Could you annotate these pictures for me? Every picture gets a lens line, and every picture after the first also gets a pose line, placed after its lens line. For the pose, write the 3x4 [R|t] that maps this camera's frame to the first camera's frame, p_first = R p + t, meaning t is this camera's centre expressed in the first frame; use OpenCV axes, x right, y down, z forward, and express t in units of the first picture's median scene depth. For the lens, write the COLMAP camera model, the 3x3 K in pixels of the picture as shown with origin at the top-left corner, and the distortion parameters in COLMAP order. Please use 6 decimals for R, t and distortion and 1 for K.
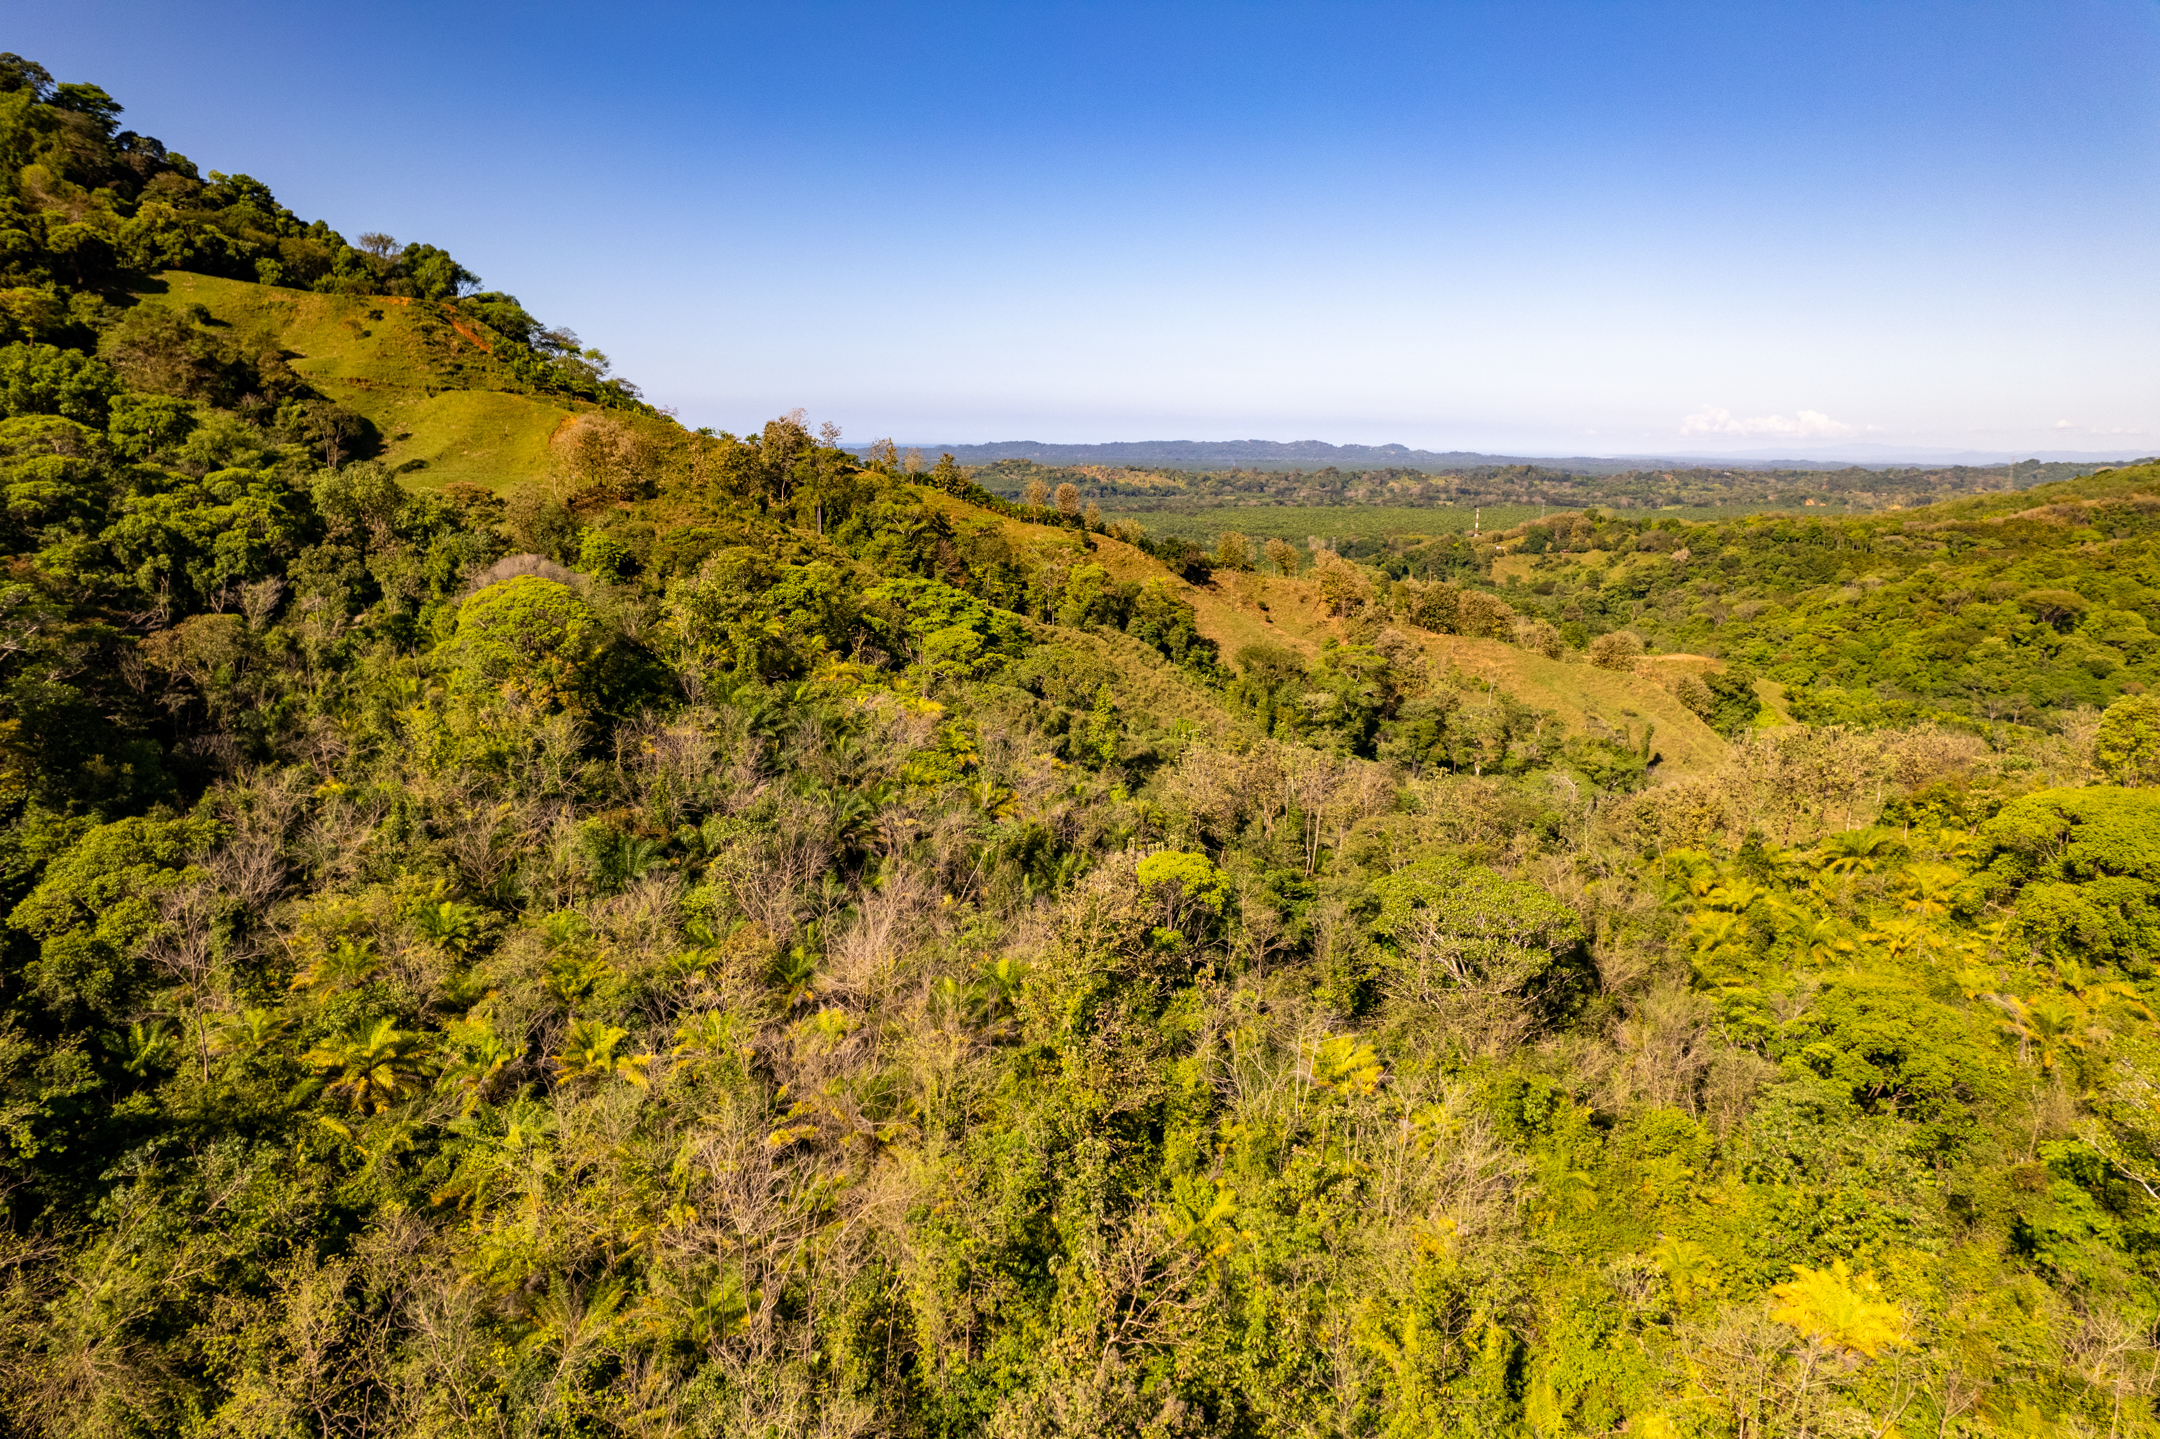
lens RADIAL K [[1372.1, 0, 1073.1], [0, 1372.1, 749.7], [0, 0, 1]] dist [-0.070187, 0.061850]
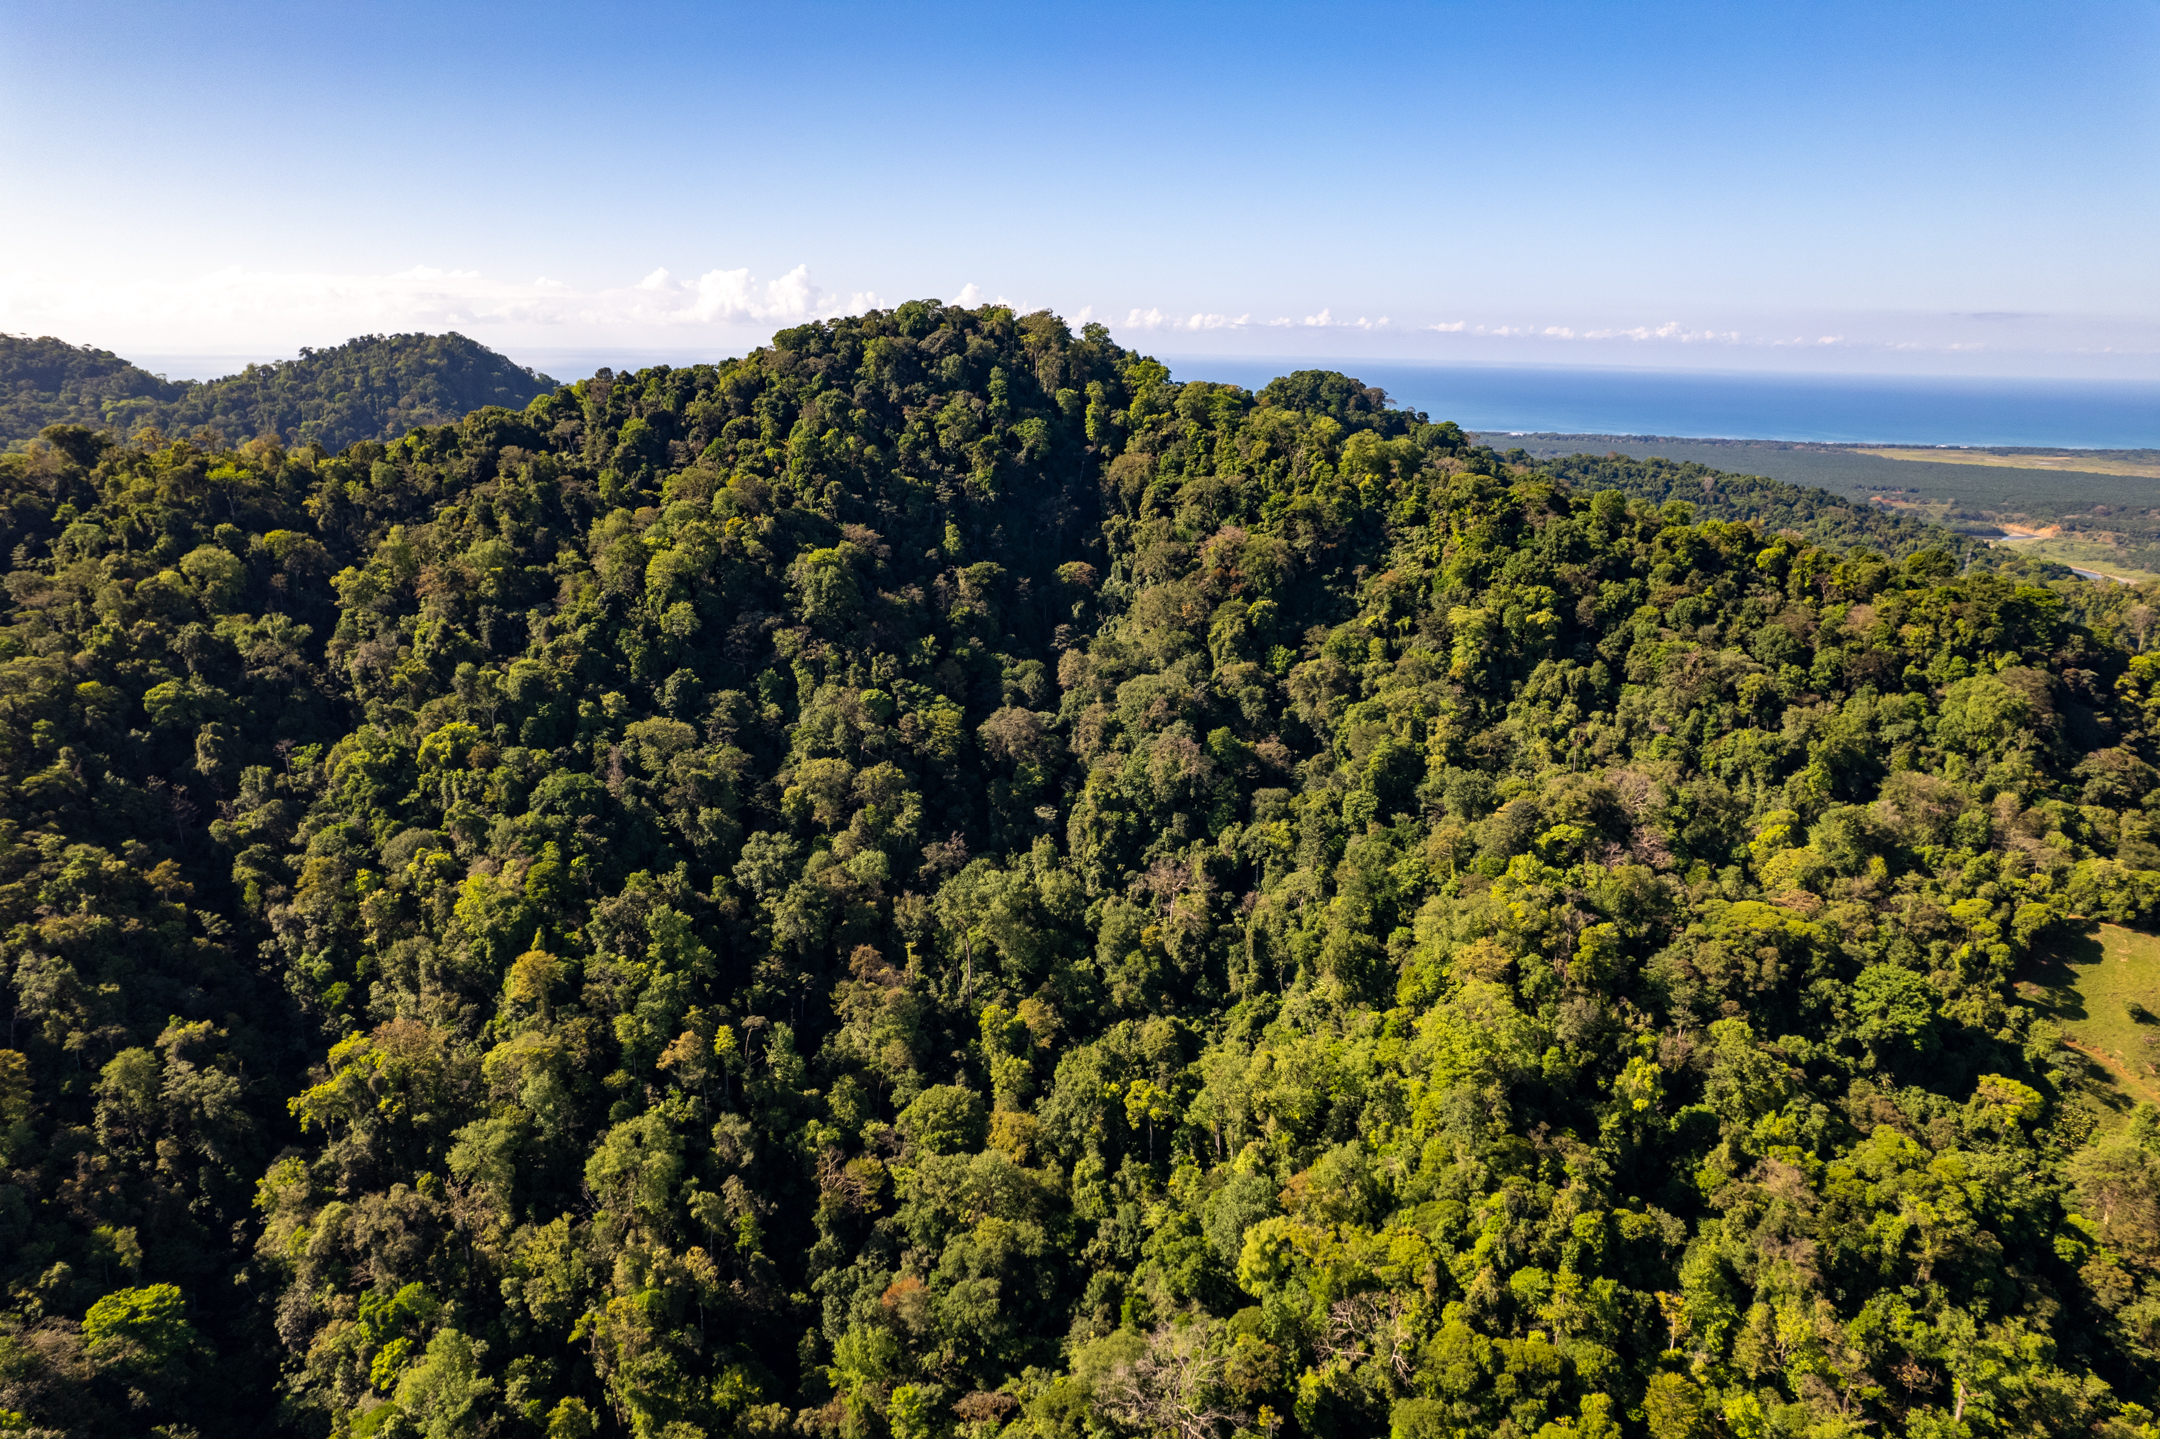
lens RADIAL K [[1378.8, 0, 1075.1], [0, 1378.8, 736.2], [0, 0, 1]] dist [-0.088880, 0.084709]
pose [[0.455615, 0.246129, -0.855474, -0.298885], [-0.209600, 0.963658, 0.165625, -1.031891], [0.865149, 0.103846, 0.490646, -0.589937]]
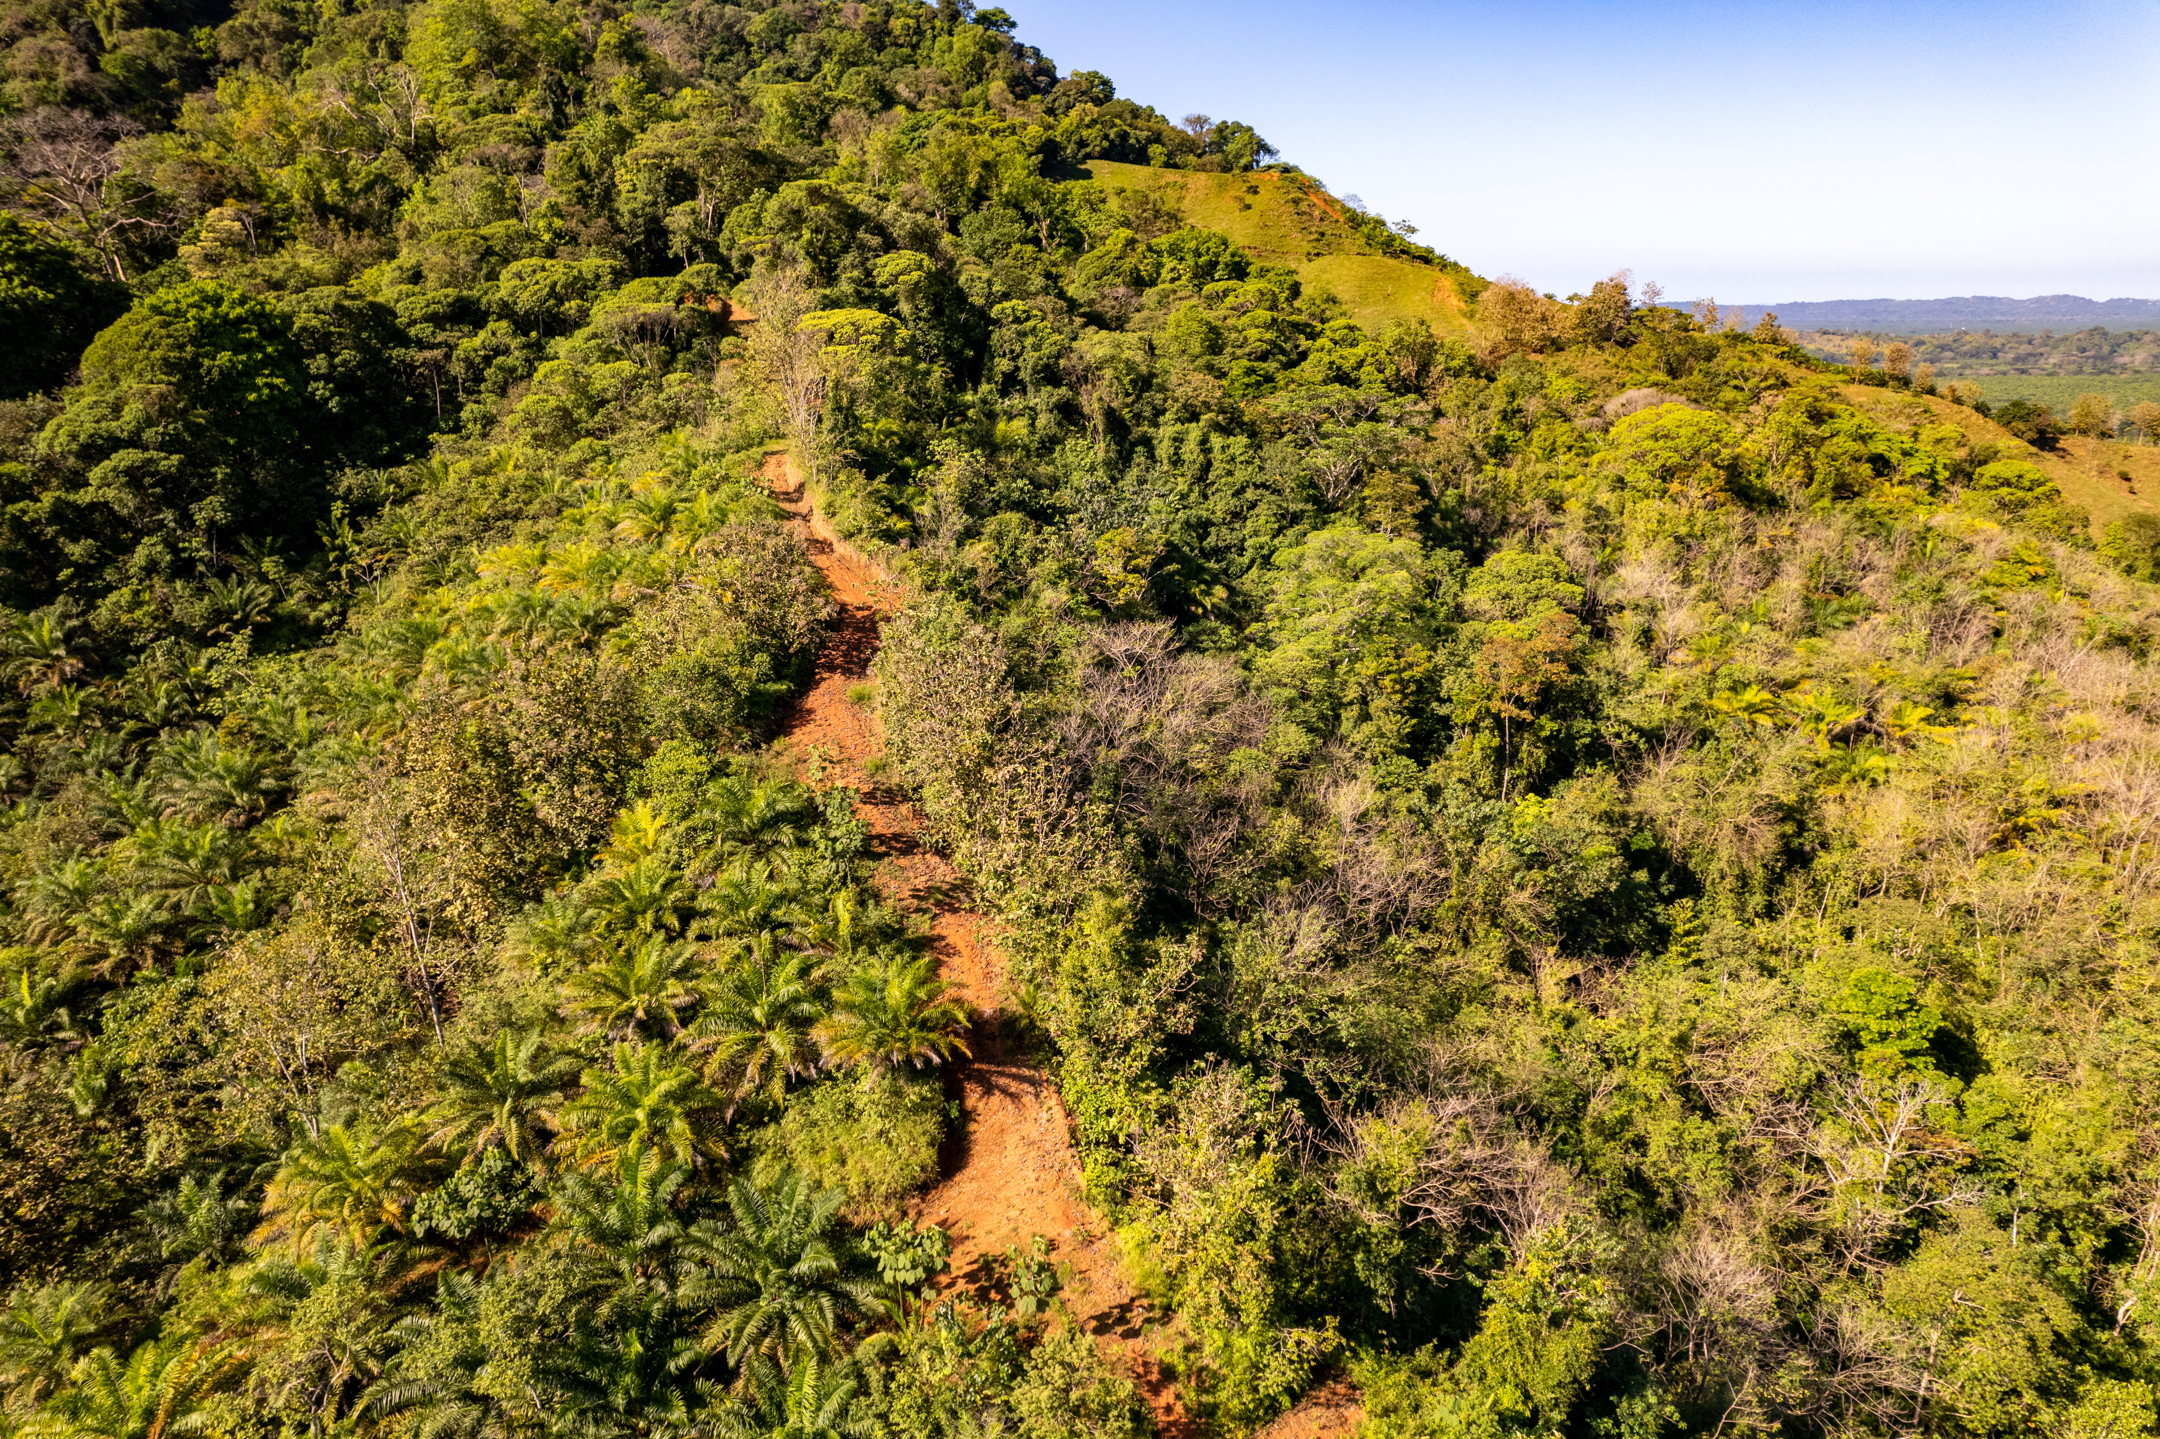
lens RADIAL K [[1375.5, 0, 1076.0], [0, 1375.5, 740.5], [0, 0, 1]] dist [-0.077076, 0.068477]
pose [[0.907002, 0.113558, -0.405526, -0.254787], [-0.077040, 0.991449, 0.105324, 0.070665], [0.414019, -0.064288, 0.907995, -0.309047]]
